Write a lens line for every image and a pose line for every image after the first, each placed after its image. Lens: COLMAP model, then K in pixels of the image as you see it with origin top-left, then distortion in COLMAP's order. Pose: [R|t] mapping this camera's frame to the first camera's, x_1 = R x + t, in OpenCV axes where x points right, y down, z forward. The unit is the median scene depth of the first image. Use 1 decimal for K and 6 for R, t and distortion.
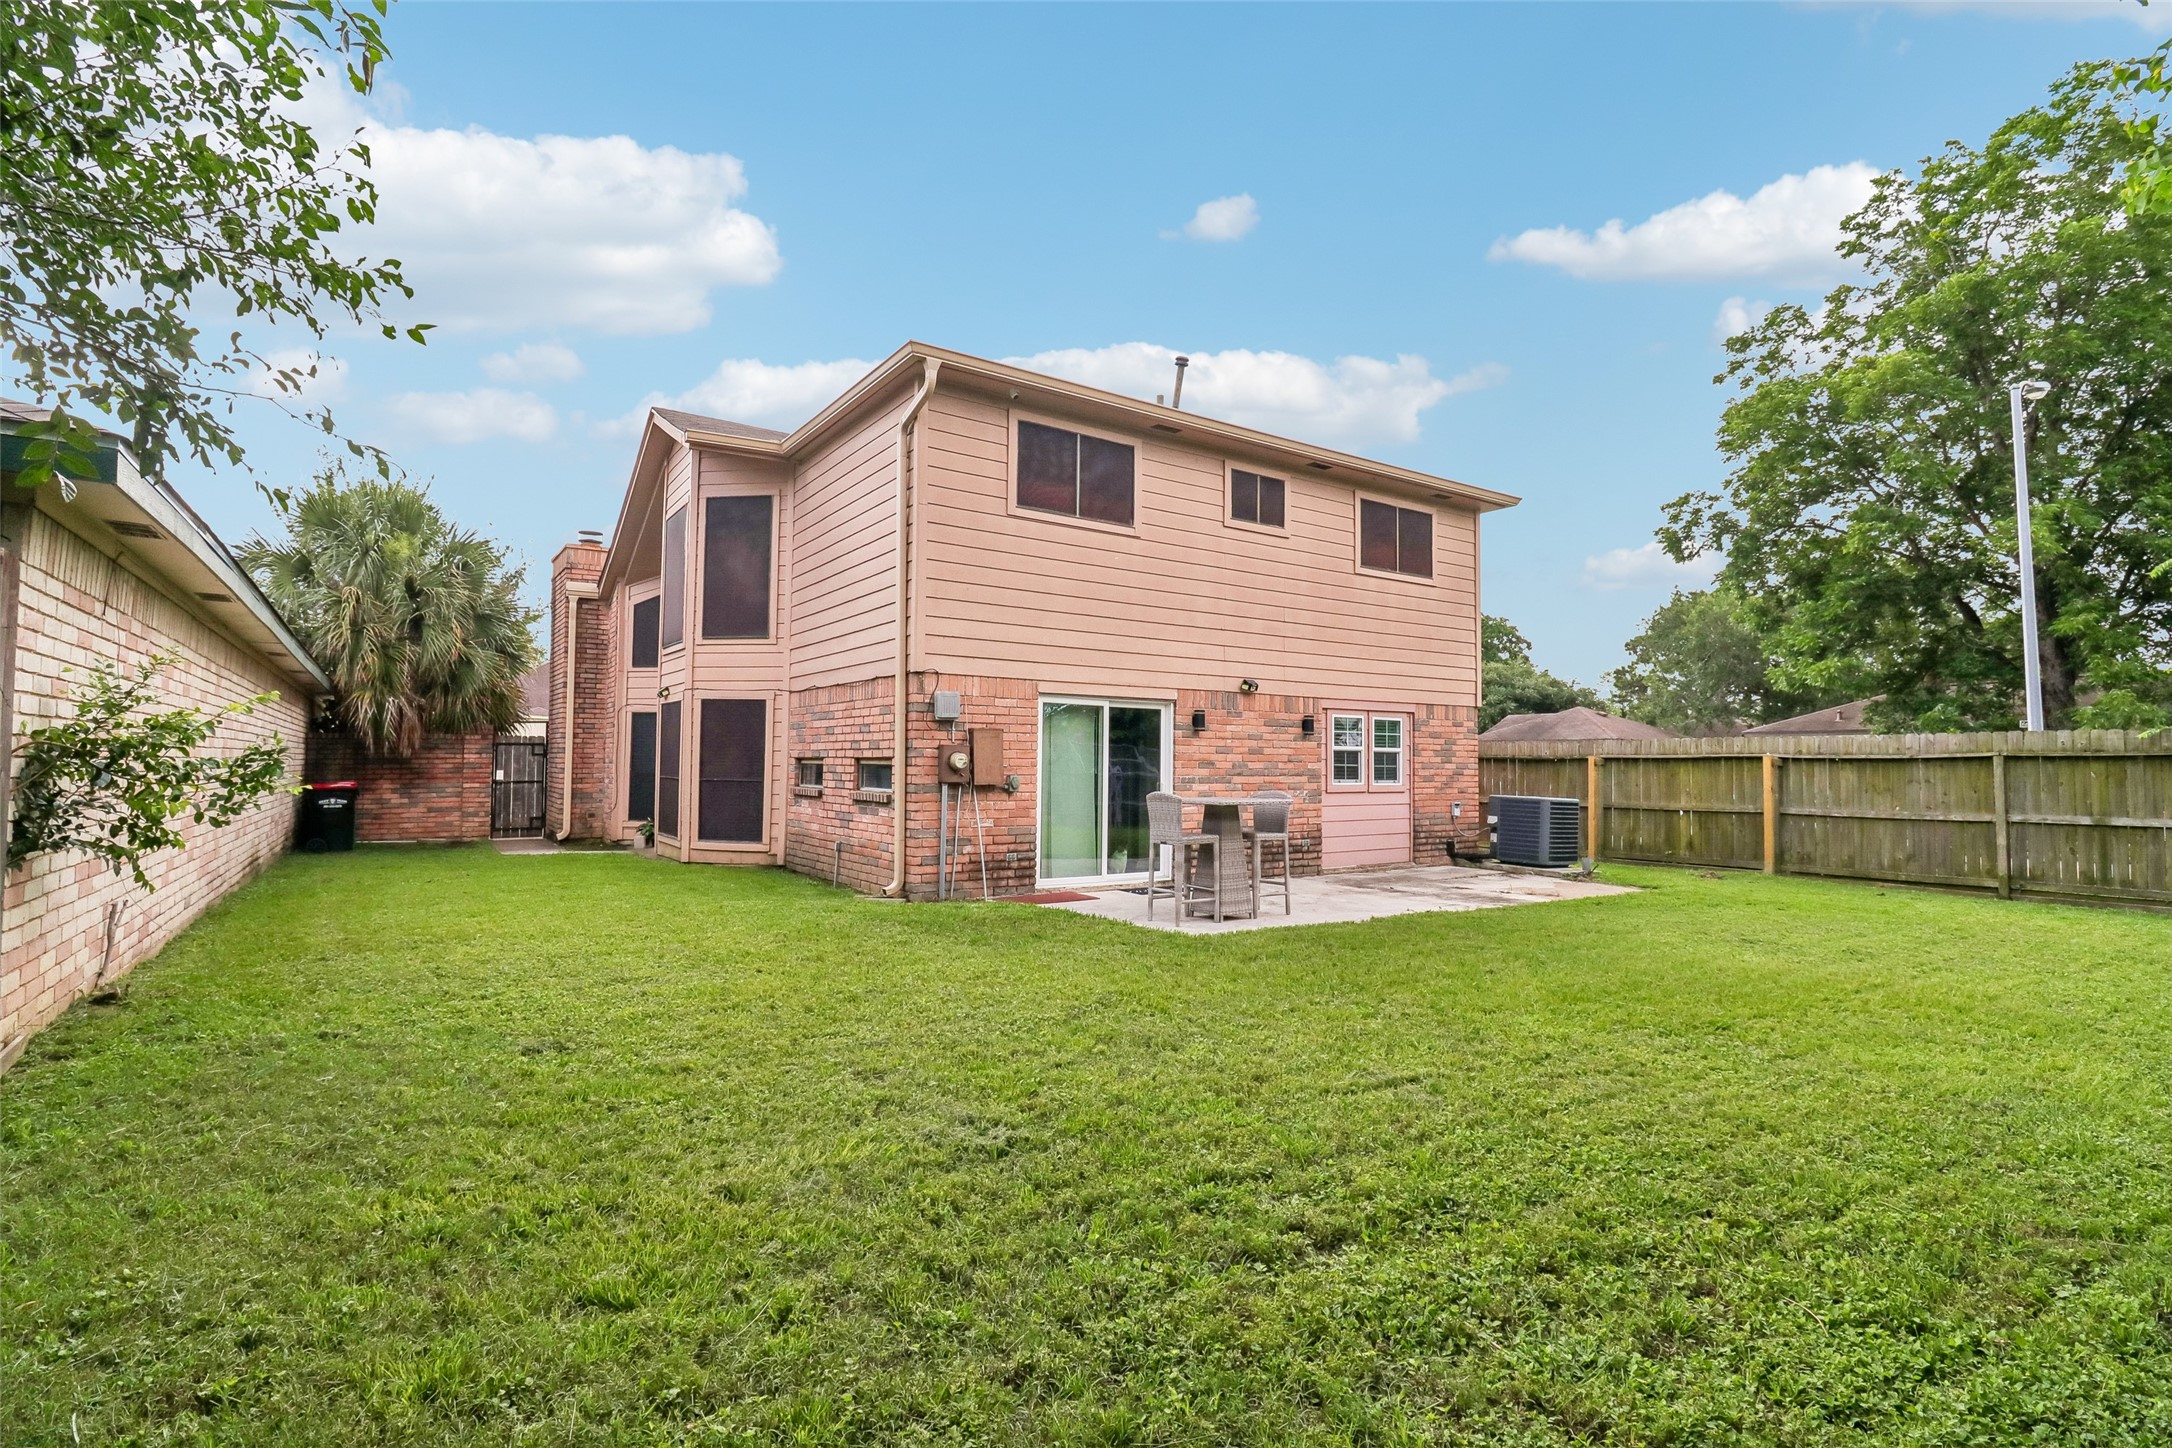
lens RADIAL K [[1017.5, 0, 1074.6], [0, 1017.5, 713.2], [0, 0, 1]] dist [0.003229, -0.014790]
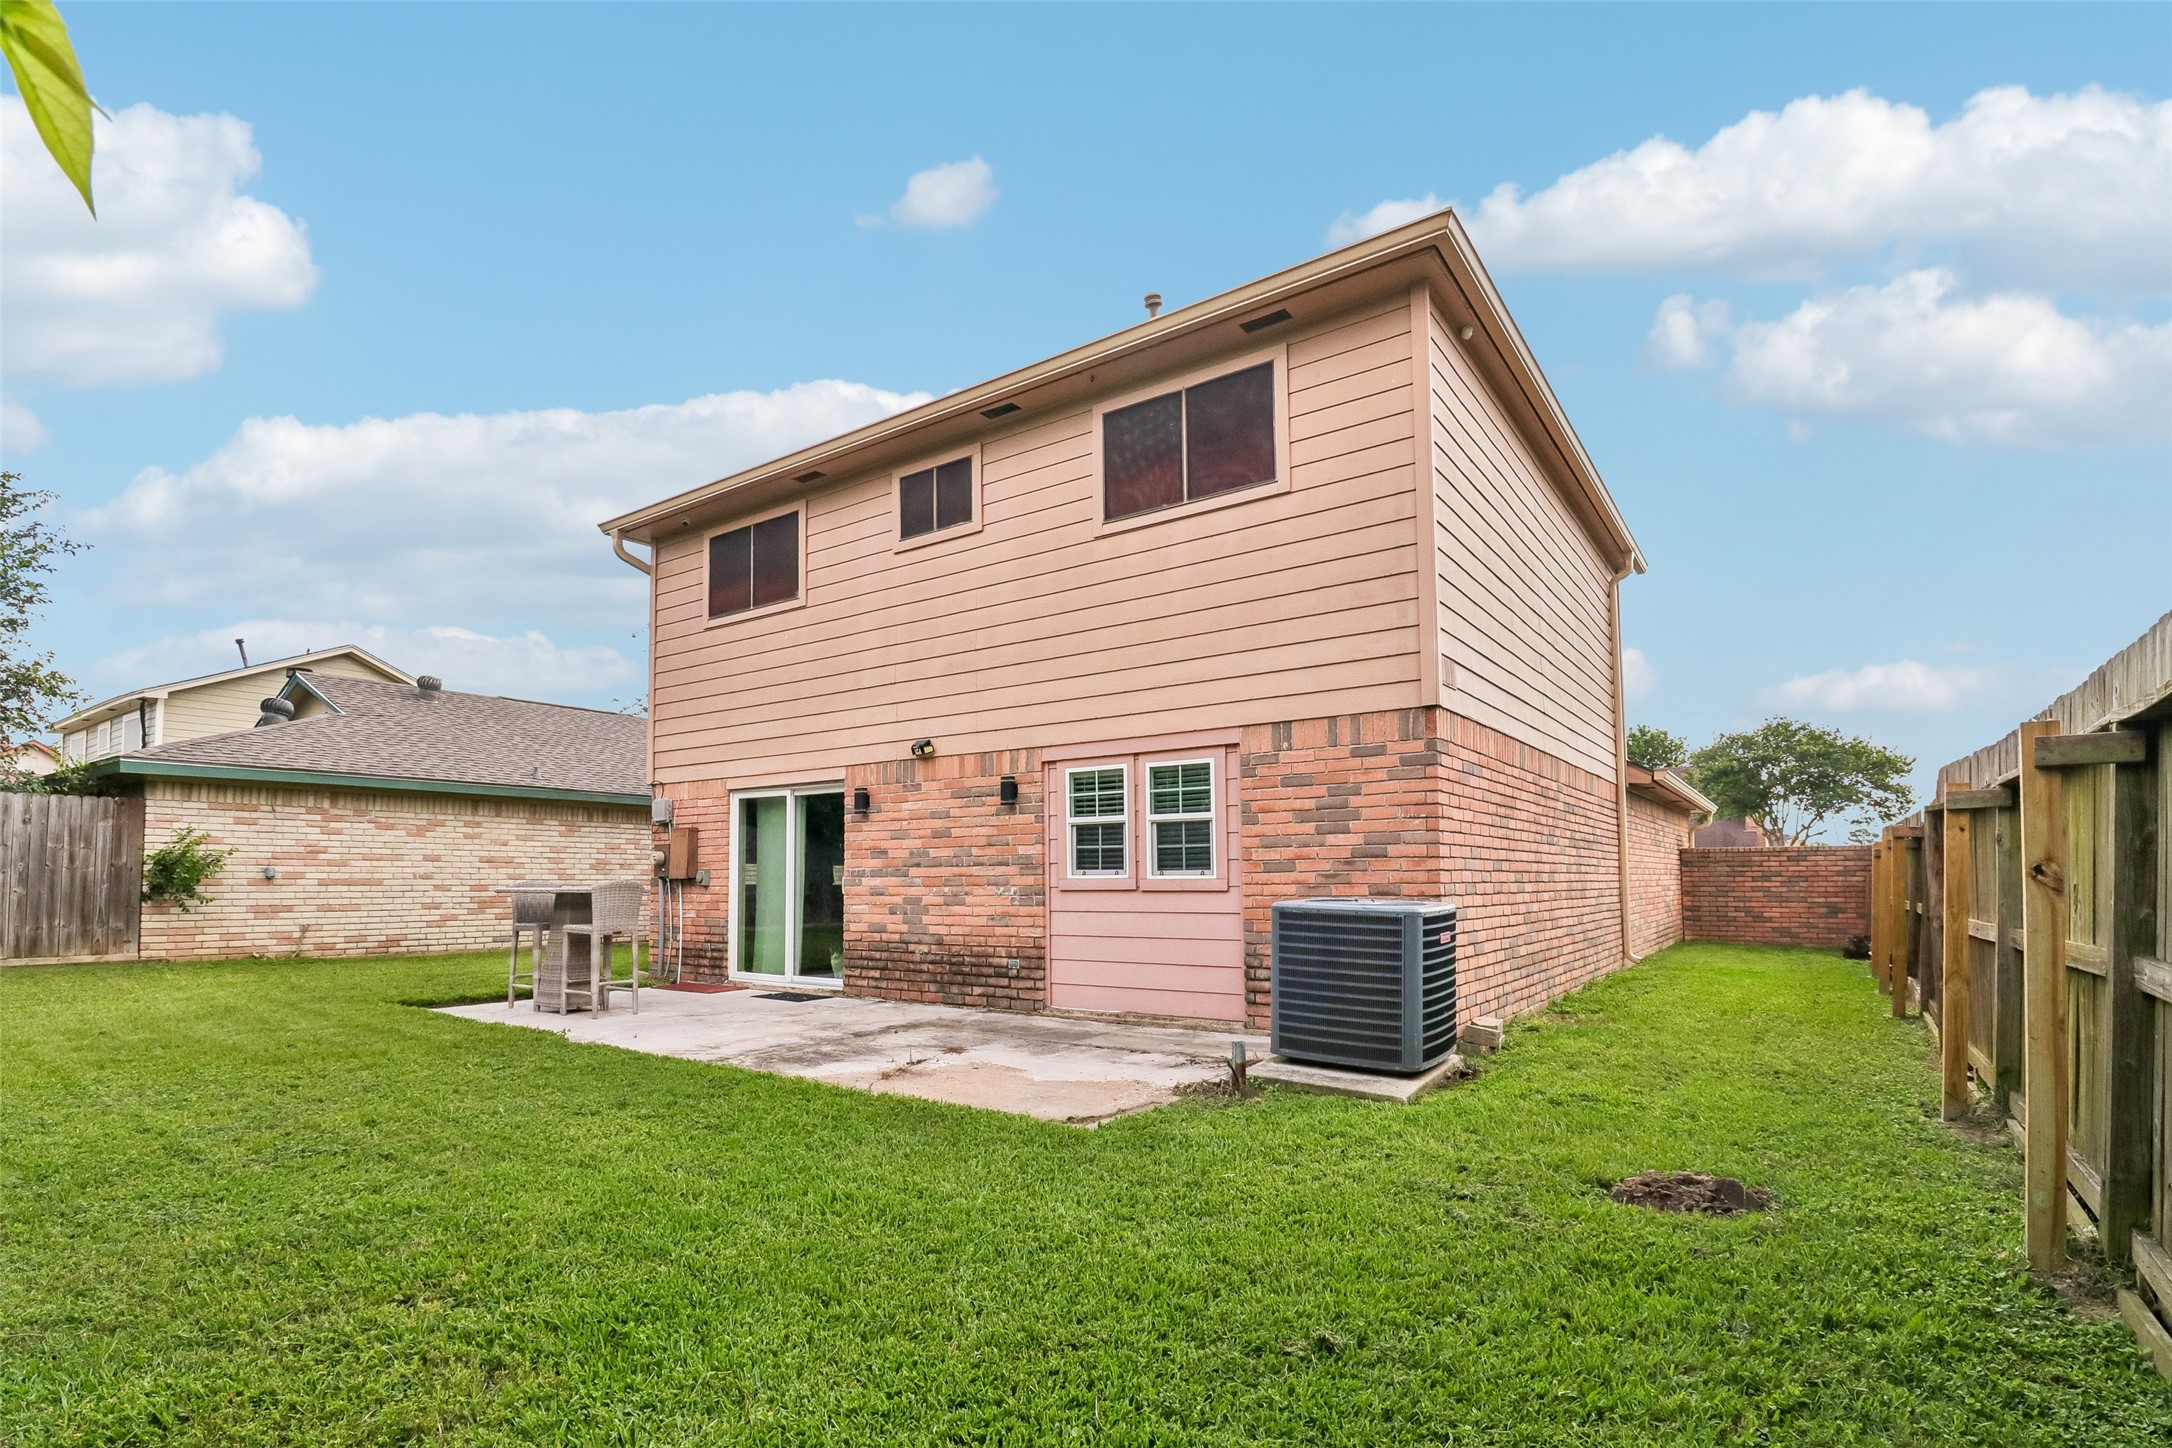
lens RADIAL K [[1029.6, 0, 1086.3], [0, 1029.6, 799.0], [0, 0, 1]] dist [0.000731, -0.015397]
pose [[0.356330, -0.076392, -0.931232, 0.901155], [0.063802, 0.996315, -0.057318, 0.060857], [0.932179, -0.038991, 0.359891, 0.810546]]
